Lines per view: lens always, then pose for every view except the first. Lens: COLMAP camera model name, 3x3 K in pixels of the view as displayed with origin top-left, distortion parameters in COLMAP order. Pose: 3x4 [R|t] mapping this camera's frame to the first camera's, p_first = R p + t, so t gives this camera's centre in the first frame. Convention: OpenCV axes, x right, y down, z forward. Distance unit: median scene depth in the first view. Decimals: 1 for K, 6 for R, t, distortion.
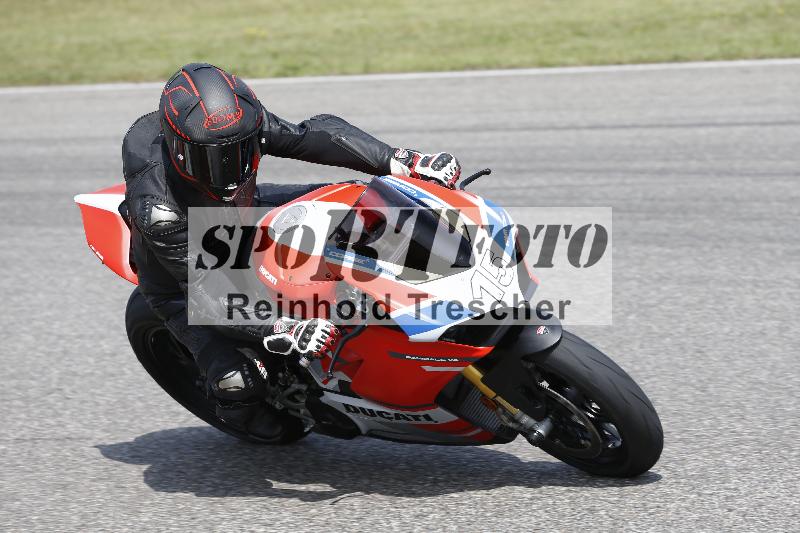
lens RADIAL K [[4689.7, 0, 406.8], [0, 4689.7, 297.1], [0, 0, 1]] dist [1.759148, 0.000000]
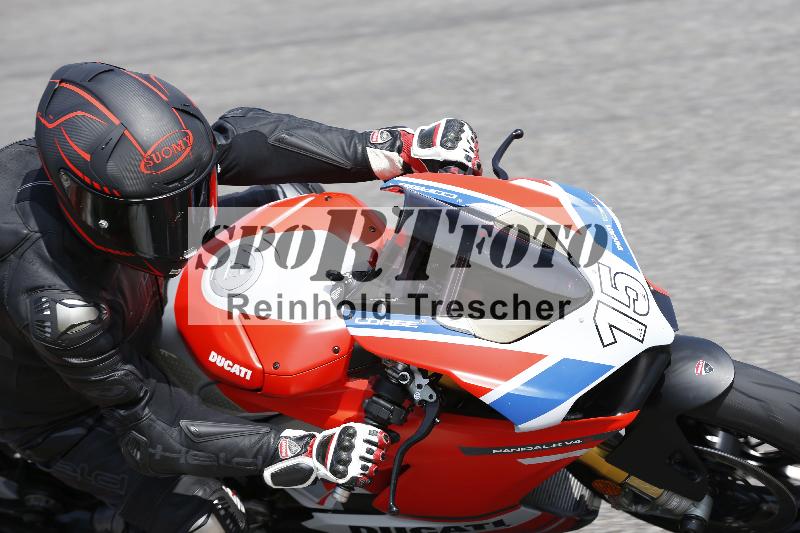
lens RADIAL K [[4689.7, 0, 396.7], [0, 4689.7, 267.3], [0, 0, 1]] dist [1.759148, 0.000000]
pose [[0.946935, -0.214395, 0.239477, -0.157808], [0.195426, 0.975543, 0.100618, -0.077297], [-0.255192, -0.048478, 0.965674, 0.380753]]
